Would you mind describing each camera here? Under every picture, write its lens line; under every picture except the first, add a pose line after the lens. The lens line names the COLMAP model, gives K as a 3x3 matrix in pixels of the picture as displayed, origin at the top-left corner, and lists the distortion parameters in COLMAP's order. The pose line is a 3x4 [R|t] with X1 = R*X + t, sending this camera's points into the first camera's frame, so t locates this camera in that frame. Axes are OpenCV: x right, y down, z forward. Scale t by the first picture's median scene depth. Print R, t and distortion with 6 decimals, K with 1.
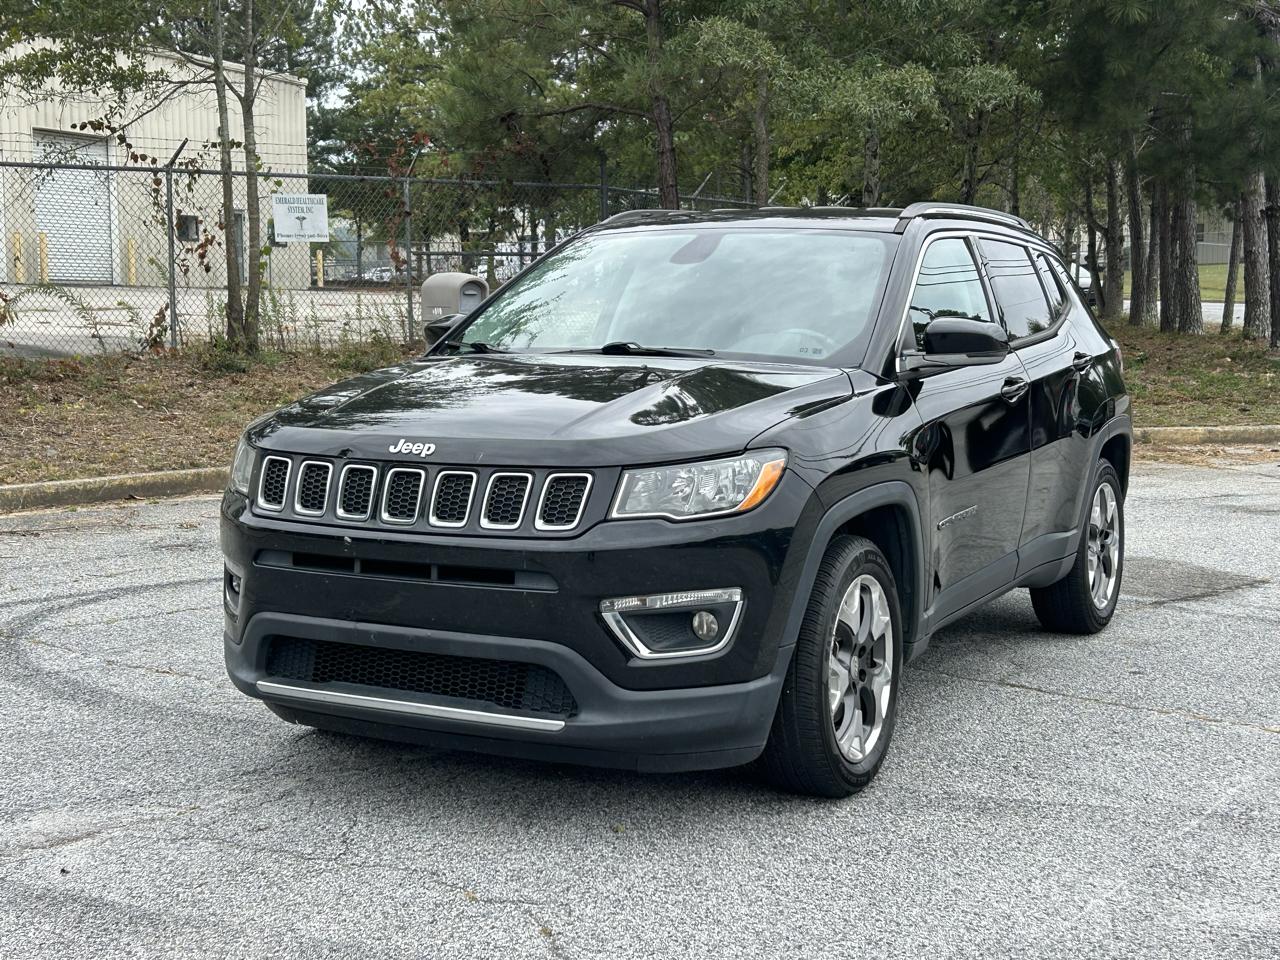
lens RADIAL K [[1819.1, 0, 624.2], [0, 1819.1, 480.8], [0, 0, 1]] dist [0.224552, -0.751515]
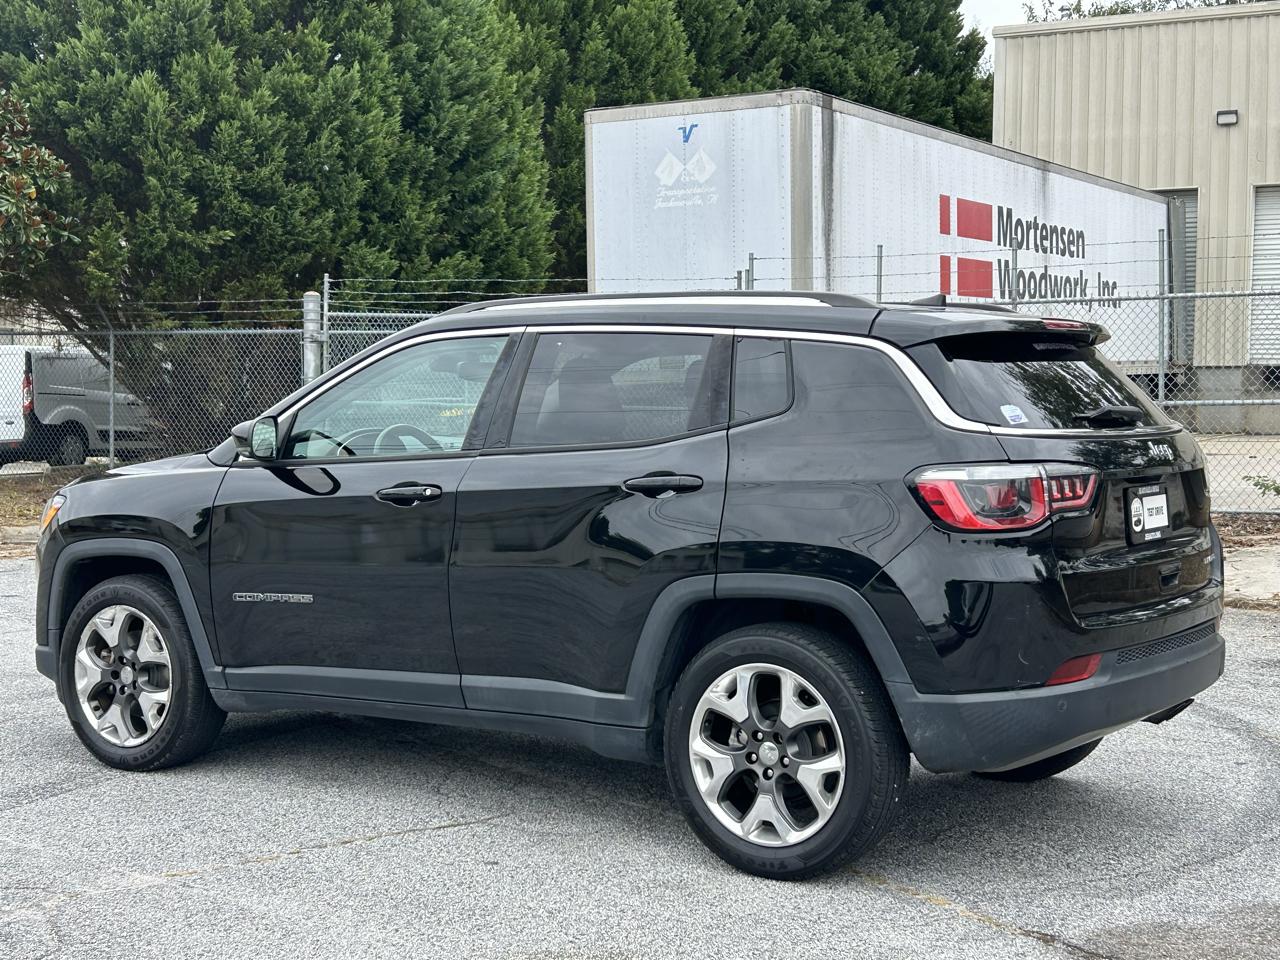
lens RADIAL K [[1871.5, 0, 621.2], [0, 1871.5, 472.6], [0, 0, 1]] dist [0.199140, -0.660761]
pose [[-0.128270, 0.044748, -0.990729, 0.622969], [-0.099322, 0.993379, 0.057727, -0.068849], [0.986753, 0.105806, -0.122977, 0.655673]]
